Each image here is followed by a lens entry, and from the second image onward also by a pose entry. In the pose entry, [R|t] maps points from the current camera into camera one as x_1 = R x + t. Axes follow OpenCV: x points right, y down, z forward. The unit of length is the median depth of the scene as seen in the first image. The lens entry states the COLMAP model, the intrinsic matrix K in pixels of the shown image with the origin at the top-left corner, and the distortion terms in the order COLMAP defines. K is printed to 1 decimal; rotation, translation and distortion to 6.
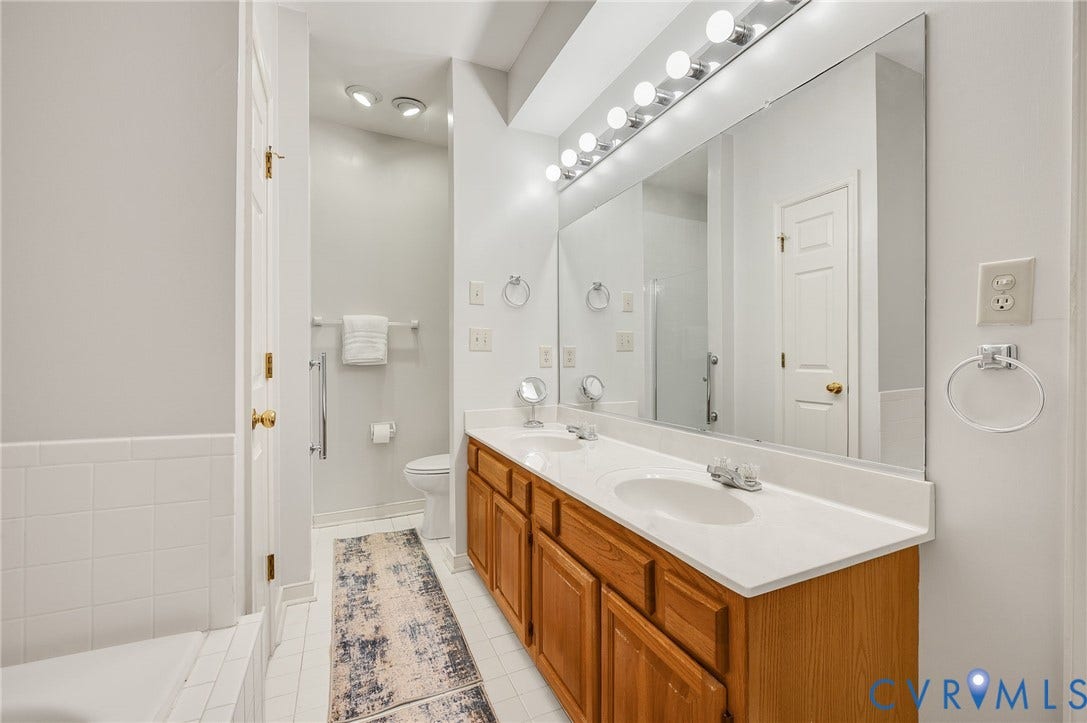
lens RADIAL K [[455.8, 0, 559.5], [0, 455.8, 362.8], [0, 0, 1]] dist [-0.001635, -0.000642]
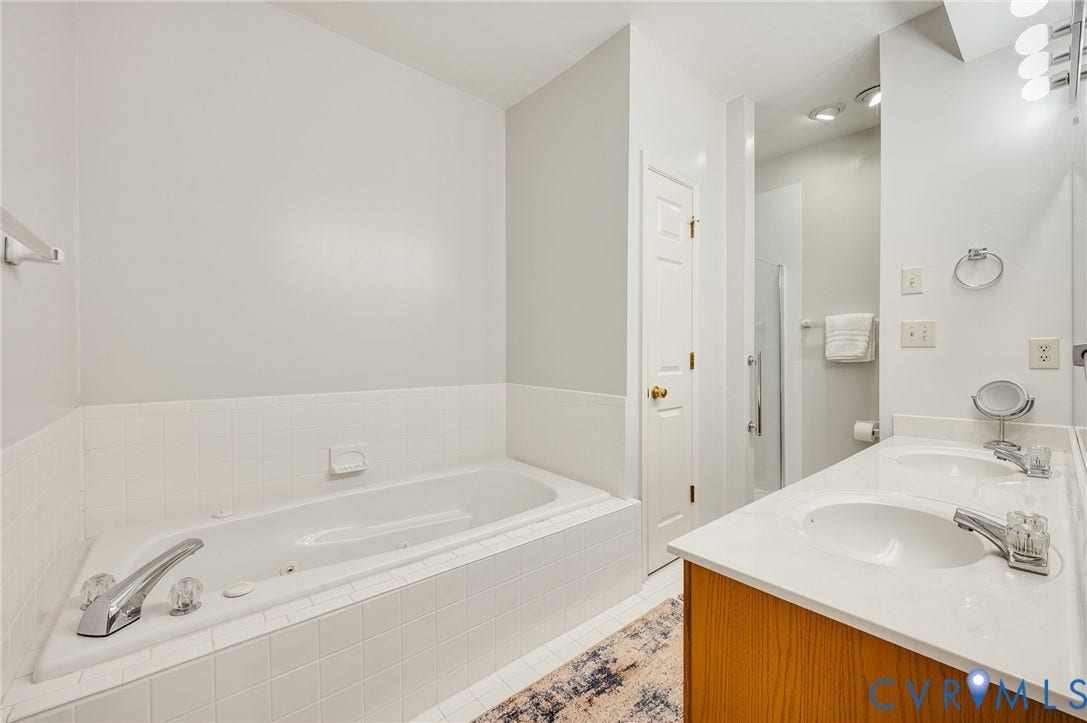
lens RADIAL K [[455.8, 0, 559.5], [0, 455.8, 362.8], [0, 0, 1]] dist [-0.001635, -0.000642]
pose [[0.253585, 0.017918, -0.967147, 0.470805], [-0.008323, 0.999832, 0.016341, -0.005995], [0.967277, 0.003905, 0.253692, 0.121233]]
